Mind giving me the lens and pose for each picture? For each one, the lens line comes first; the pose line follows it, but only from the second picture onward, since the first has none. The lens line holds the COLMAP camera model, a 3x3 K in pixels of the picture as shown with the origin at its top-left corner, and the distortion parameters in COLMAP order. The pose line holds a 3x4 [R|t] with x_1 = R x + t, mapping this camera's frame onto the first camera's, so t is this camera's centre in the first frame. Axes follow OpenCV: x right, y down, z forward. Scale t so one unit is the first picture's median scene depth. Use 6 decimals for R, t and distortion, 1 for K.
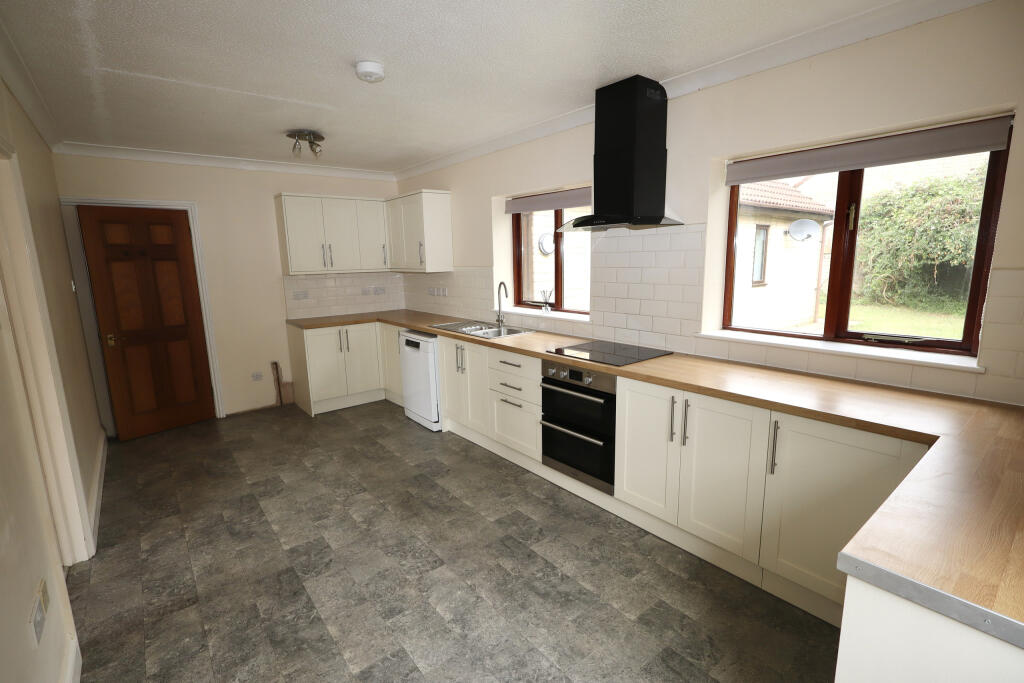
lens RADIAL K [[474.1, 0, 512.4], [0, 474.1, 341.6], [0, 0, 1]] dist [-0.001858, -0.000179]
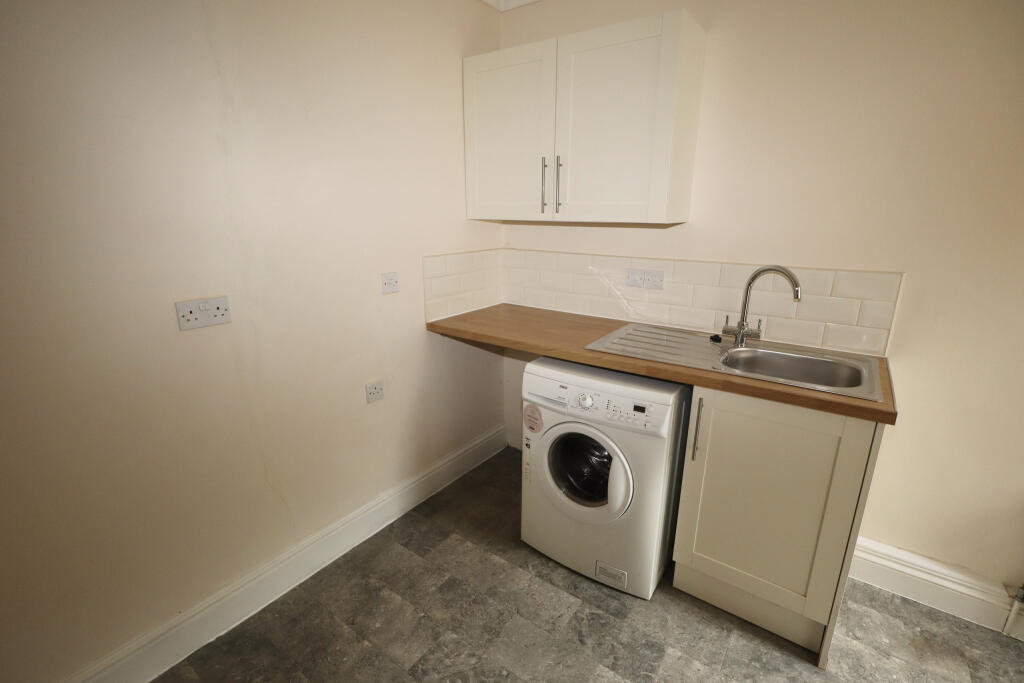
lens RADIAL K [[474.1, 0, 511.3], [0, 474.1, 341.5], [0, 0, 1]] dist [-0.001858, -0.000179]
pose [[-0.962675, 0.096407, -0.252909, -0.177526], [-0.029428, 0.891592, 0.451883, -0.264128], [0.269057, 0.442459, -0.855476, 1.570510]]
